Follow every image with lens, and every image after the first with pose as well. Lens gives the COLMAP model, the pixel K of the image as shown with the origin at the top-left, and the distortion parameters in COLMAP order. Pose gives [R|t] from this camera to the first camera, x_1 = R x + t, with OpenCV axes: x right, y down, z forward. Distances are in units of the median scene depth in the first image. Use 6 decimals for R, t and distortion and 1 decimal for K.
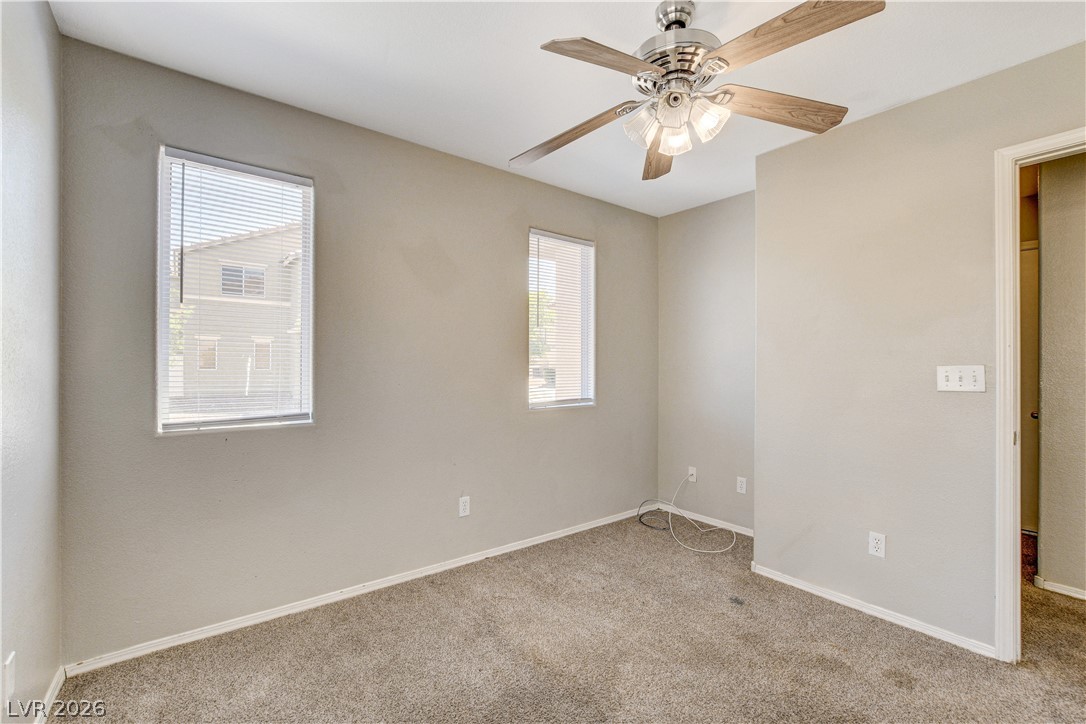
lens RADIAL K [[474.9, 0, 539.0], [0, 474.9, 364.1], [0, 0, 1]] dist [-0.017703, 0.001611]
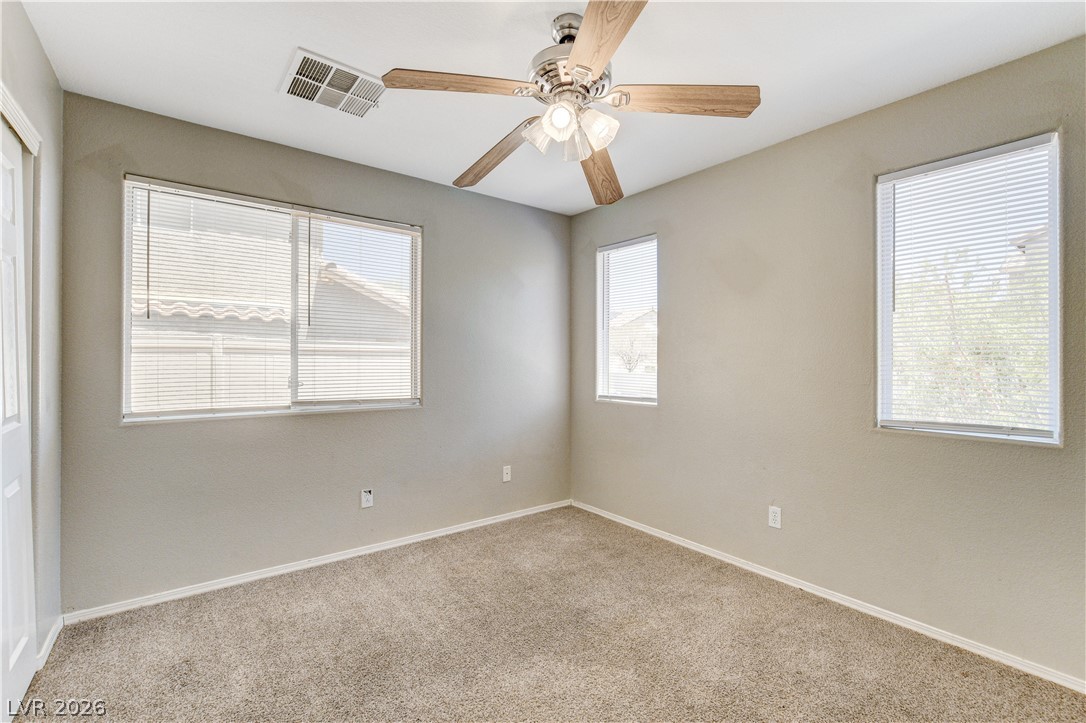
lens RADIAL K [[474.9, 0, 540.9], [0, 474.9, 361.3], [0, 0, 1]] dist [-0.017703, 0.001611]
pose [[-0.015035, -0.005223, -0.999873, 0.940067], [-0.005116, 0.999974, -0.005146, 0.001337], [0.999874, 0.005038, -0.015061, 0.666332]]
